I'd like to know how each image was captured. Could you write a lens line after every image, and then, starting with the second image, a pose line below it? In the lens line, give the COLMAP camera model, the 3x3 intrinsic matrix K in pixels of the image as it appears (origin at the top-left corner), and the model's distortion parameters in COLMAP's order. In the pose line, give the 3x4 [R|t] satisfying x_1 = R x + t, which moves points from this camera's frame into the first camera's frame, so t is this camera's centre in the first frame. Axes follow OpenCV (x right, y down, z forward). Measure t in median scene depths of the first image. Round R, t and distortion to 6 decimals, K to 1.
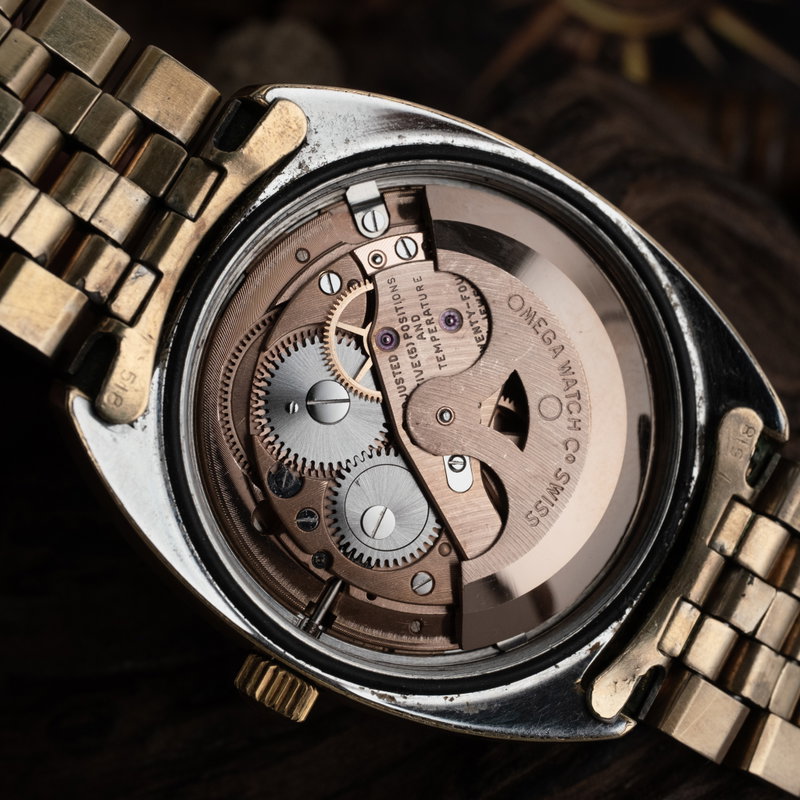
lens RADIAL K [[1434.8, 0, 400.0], [0, 1434.8, 400.0], [0, 0, 1]] dist [-0.000249, -0.091776]
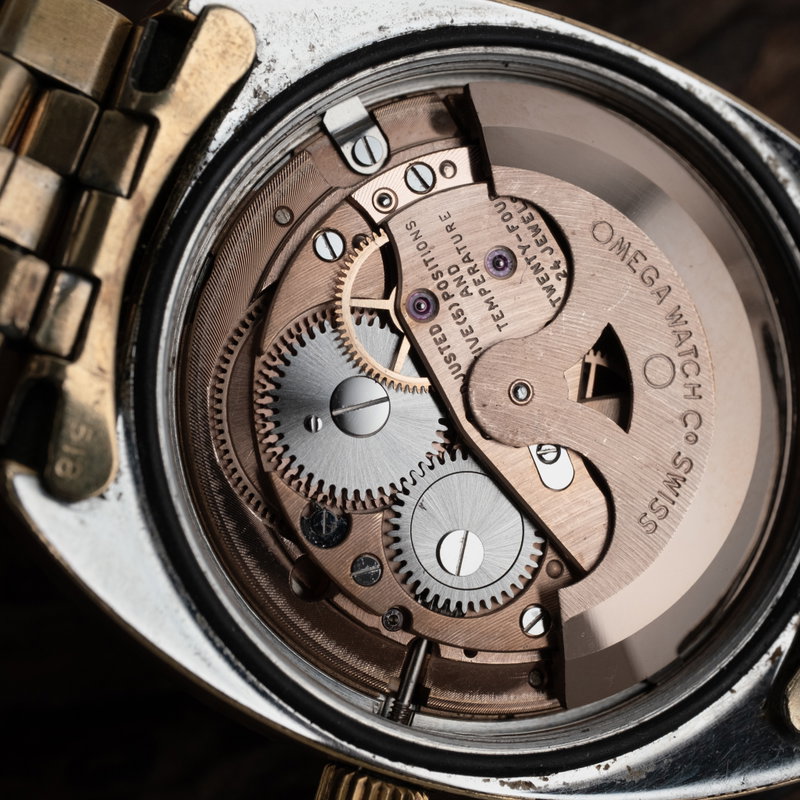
lens RADIAL K [[1434.8, 0, 400.0], [0, 1434.8, 400.0], [0, 0, 1]] dist [-0.000249, -0.091776]
pose [[0.979294, -0.201988, 0.013553, -0.039319], [0.201264, 0.978622, 0.042342, -0.028414], [-0.021816, -0.038737, 0.999011, 0.269457]]
